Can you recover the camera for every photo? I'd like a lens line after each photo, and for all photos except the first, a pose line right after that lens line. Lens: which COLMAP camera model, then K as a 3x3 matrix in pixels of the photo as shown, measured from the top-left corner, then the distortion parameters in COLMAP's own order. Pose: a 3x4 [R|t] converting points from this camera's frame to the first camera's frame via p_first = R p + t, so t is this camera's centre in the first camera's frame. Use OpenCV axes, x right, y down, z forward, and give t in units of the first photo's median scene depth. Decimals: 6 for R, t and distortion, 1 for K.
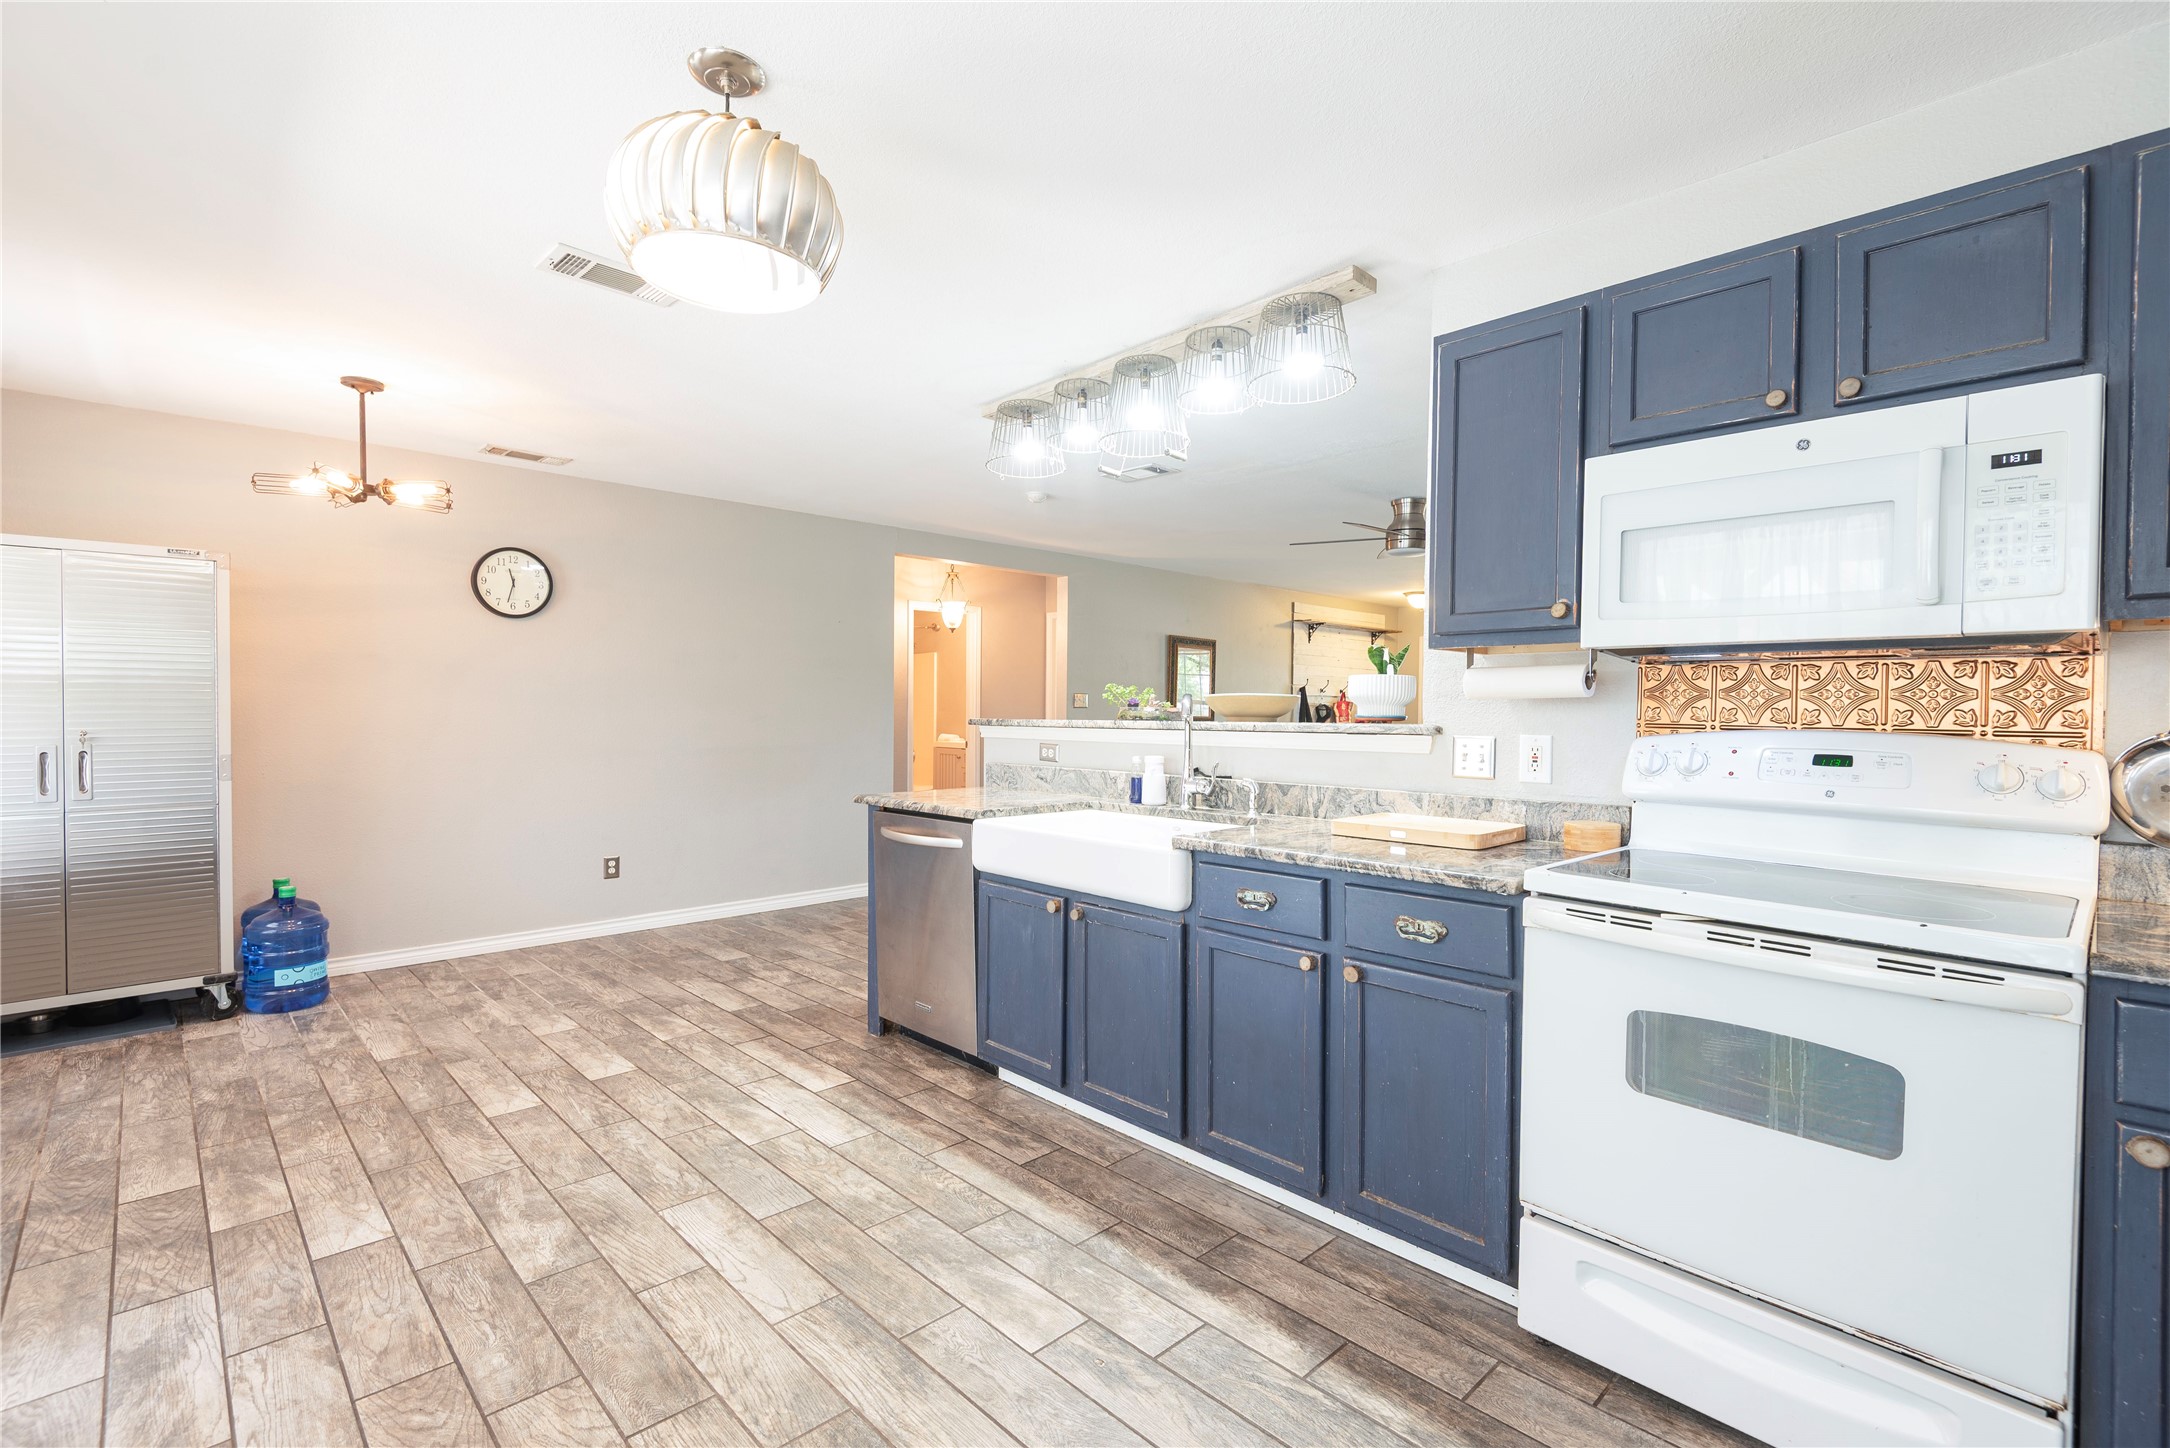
lens RADIAL K [[974.8, 0, 1080.7], [0, 974.8, 720.3], [0, 0, 1]] dist [0.042083, -0.029171]
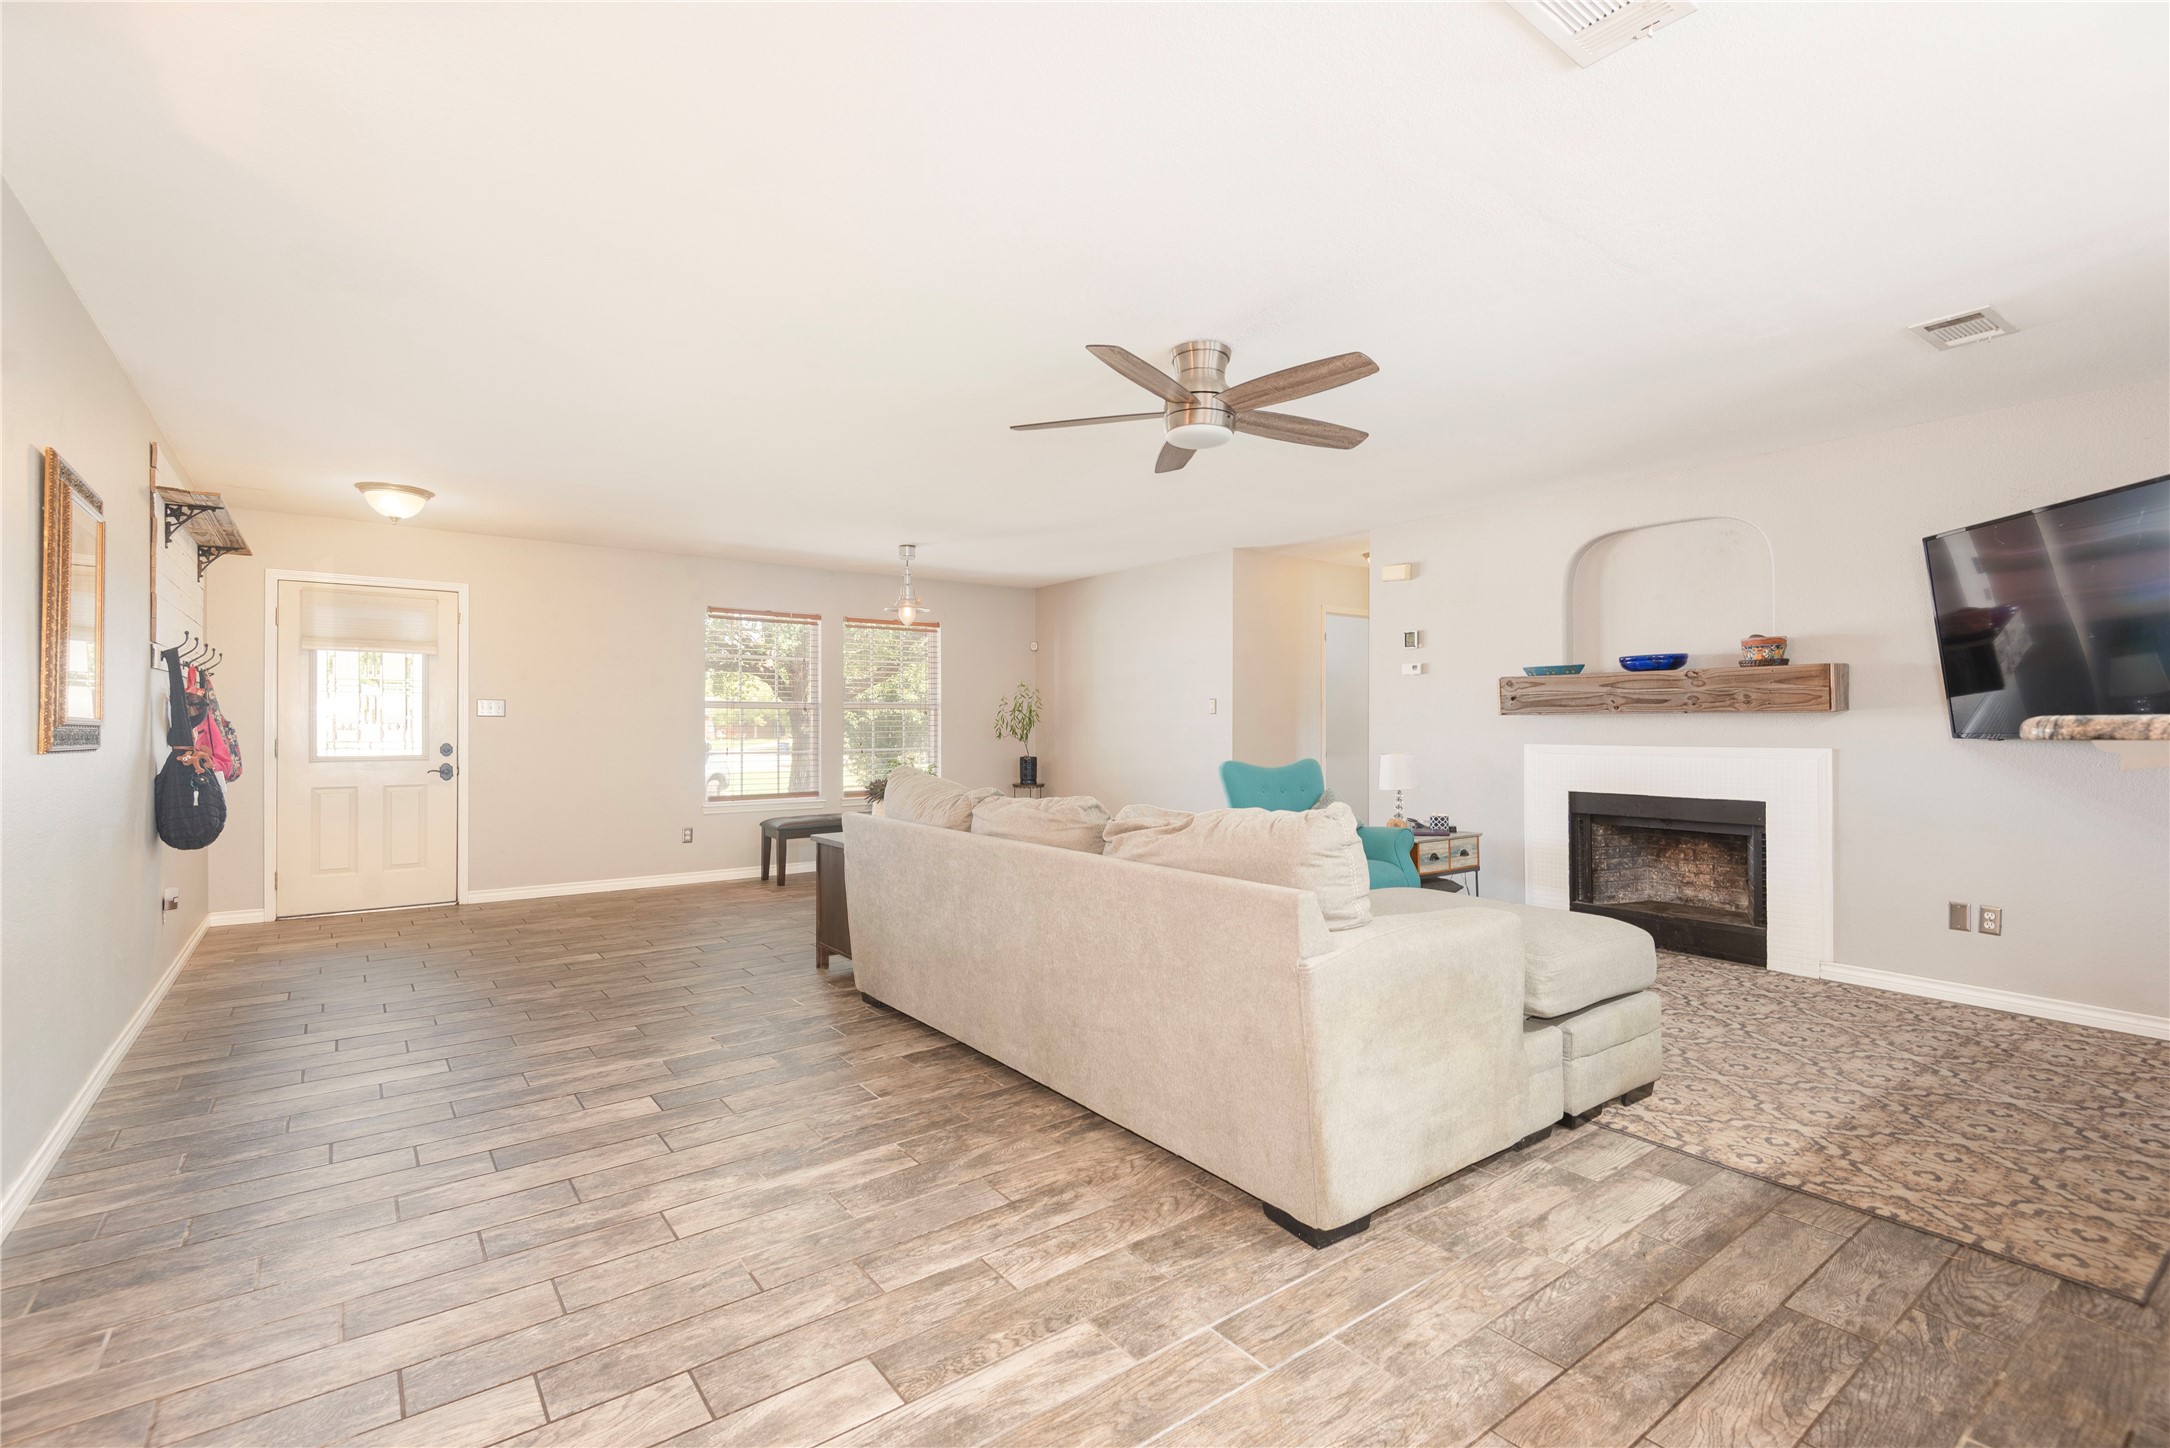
lens RADIAL K [[974.8, 0, 1080.7], [0, 974.8, 720.3], [0, 0, 1]] dist [0.042083, -0.029171]
pose [[0.118874, -0.006699, 0.992887, -0.475330], [0.009846, 0.999936, 0.005568, -0.007051], [-0.992861, 0.009114, 0.118932, 1.816749]]
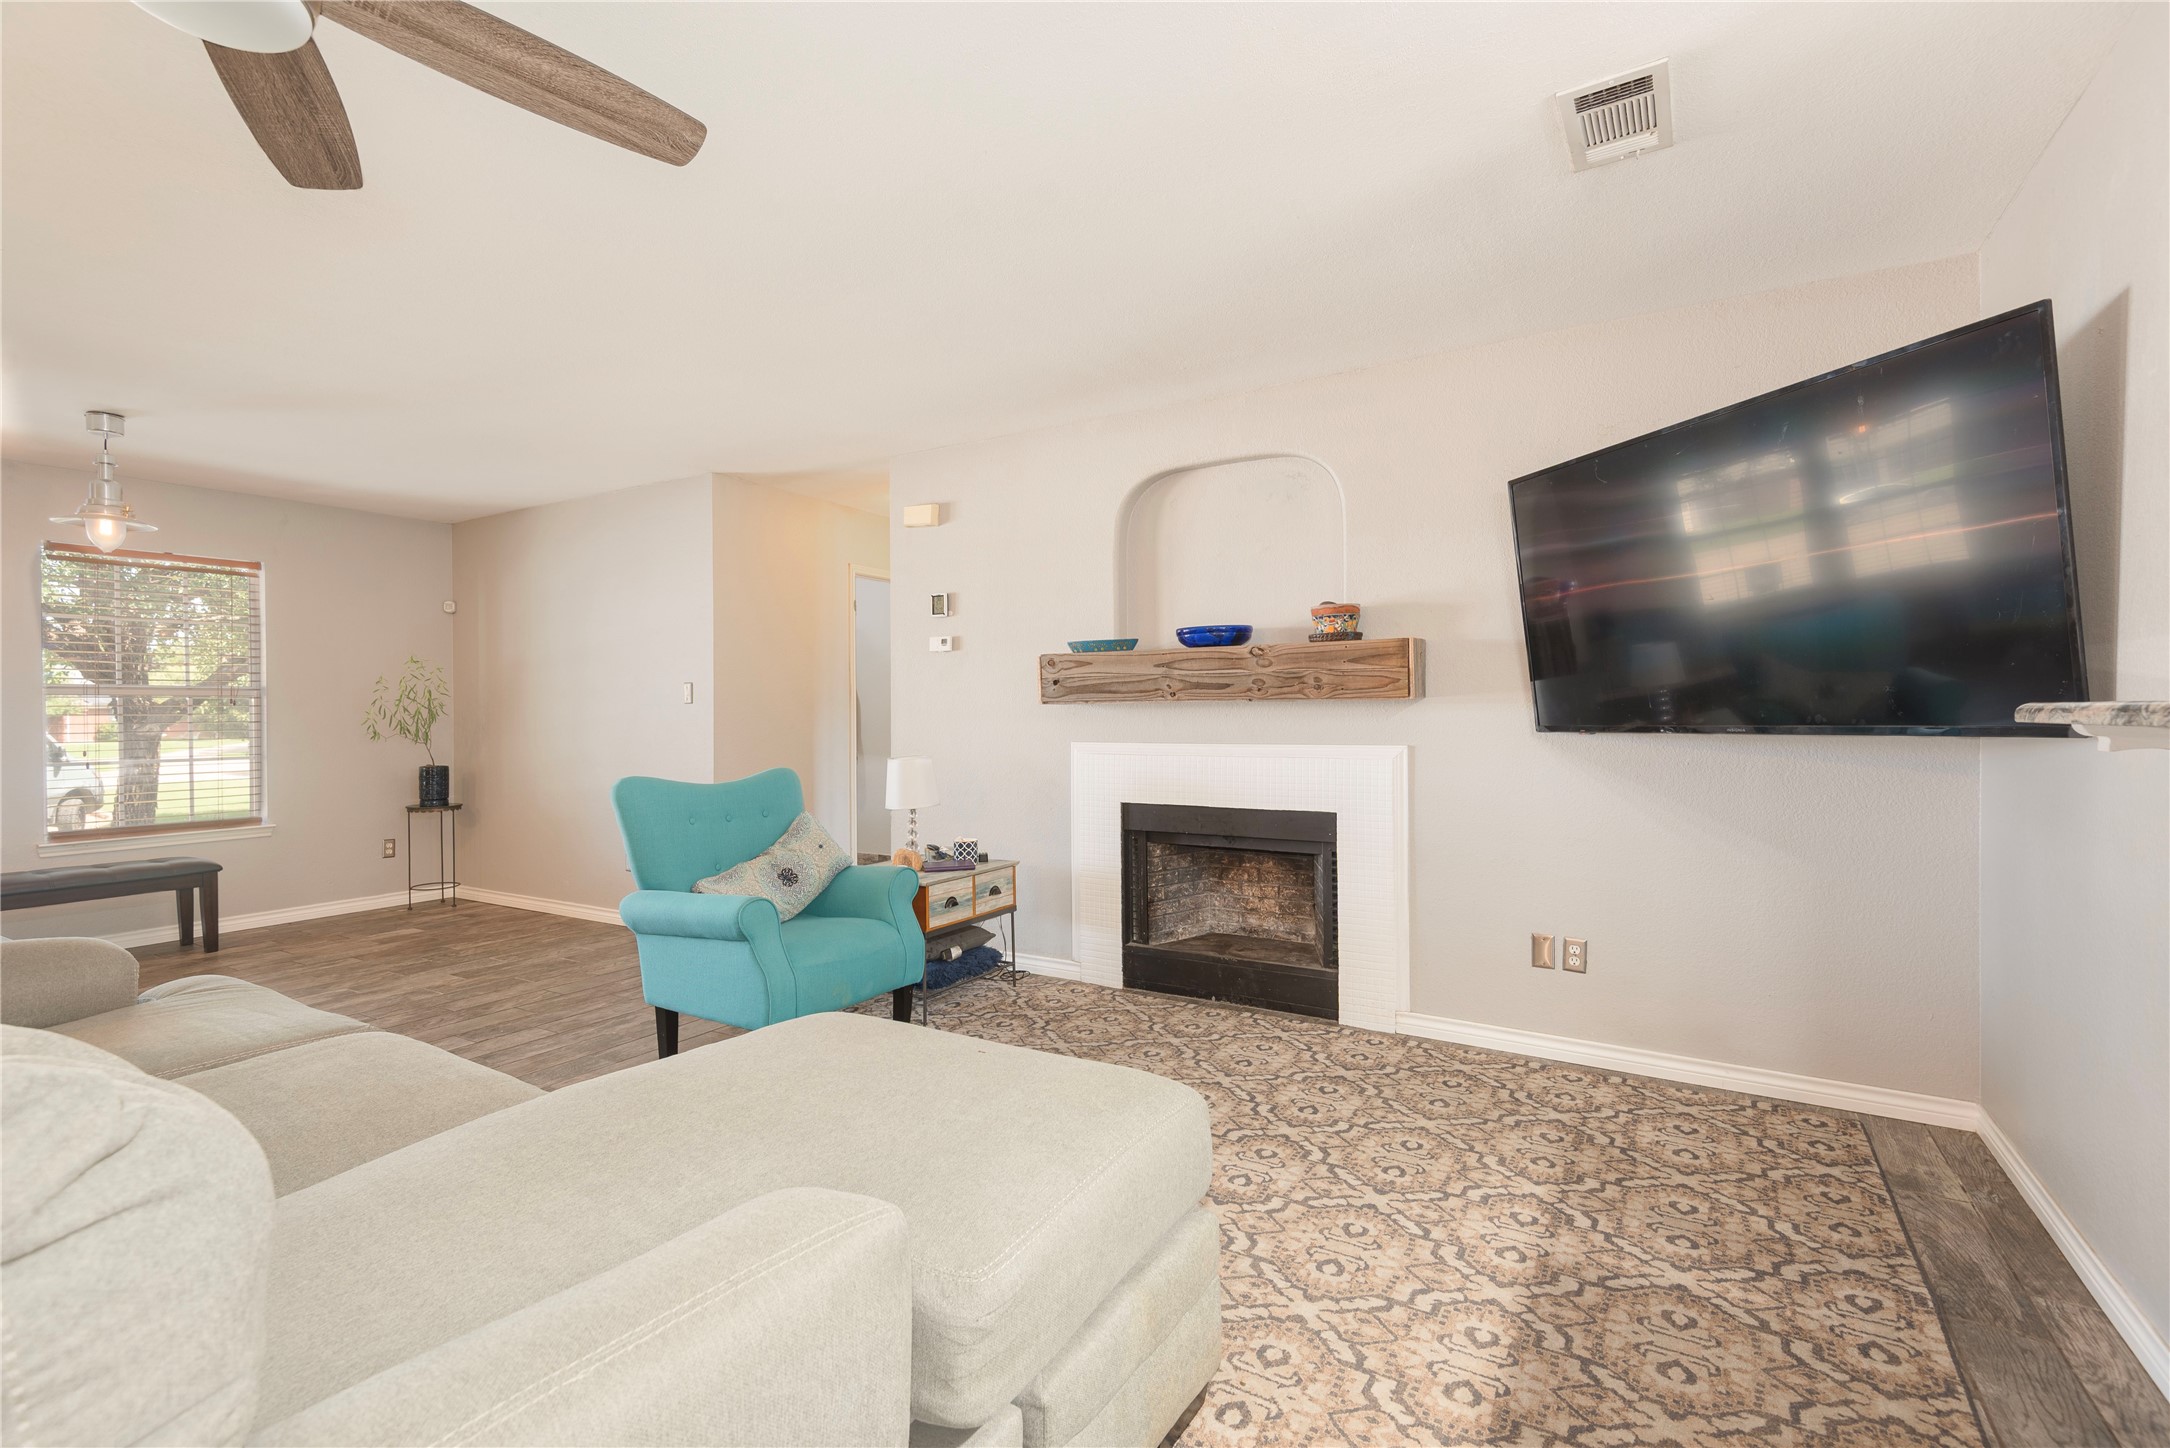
lens RADIAL K [[974.8, 0, 1080.7], [0, 974.8, 720.3], [0, 0, 1]] dist [0.042083, -0.029171]
pose [[-0.262113, -0.014008, 0.964935, 0.090239], [0.009666, 0.999806, 0.017140, 0.000528], [-0.964989, 0.013819, -0.261927, 1.565168]]
